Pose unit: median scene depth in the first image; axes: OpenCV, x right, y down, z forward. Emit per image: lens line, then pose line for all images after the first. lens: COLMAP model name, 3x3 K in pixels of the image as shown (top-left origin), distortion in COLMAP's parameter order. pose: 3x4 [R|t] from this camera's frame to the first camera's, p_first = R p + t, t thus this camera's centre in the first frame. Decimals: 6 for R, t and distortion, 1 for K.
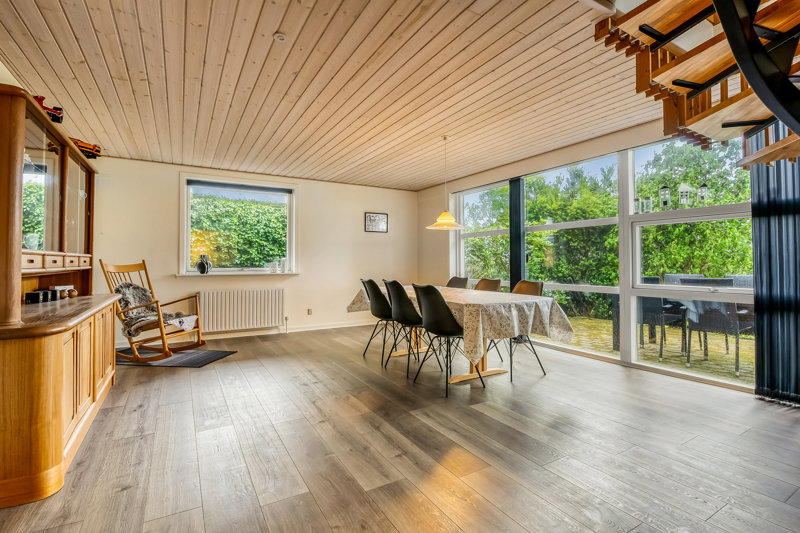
lens RADIAL K [[375.8, 0, 393.4], [0, 375.8, 259.2], [0, 0, 1]] dist [0.016378, -0.001341]
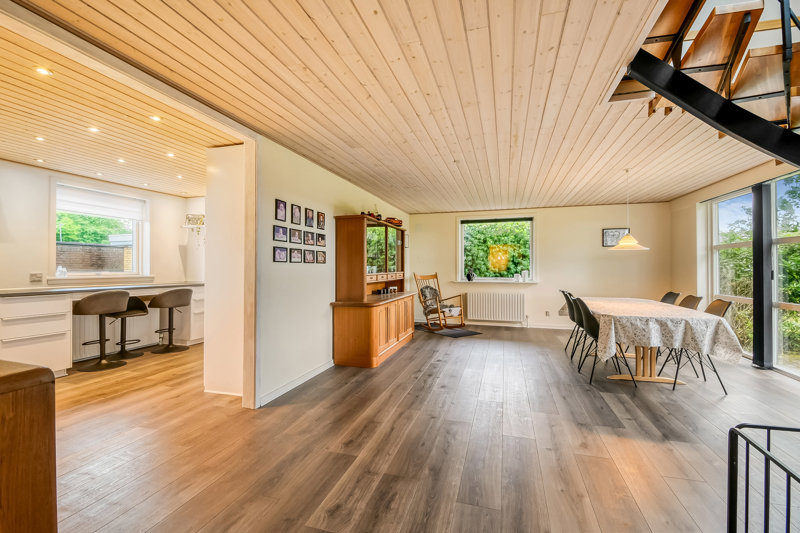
lens RADIAL K [[356.5, 0, 401.0], [0, 356.5, 267.1], [0, 0, 1]] dist [0.007588, -0.000985]
pose [[0.687841, 0.001444, -0.725860, 0.437006], [0.007901, 0.999924, 0.009477, -0.042562], [0.725819, -0.012254, 0.687777, -0.240599]]
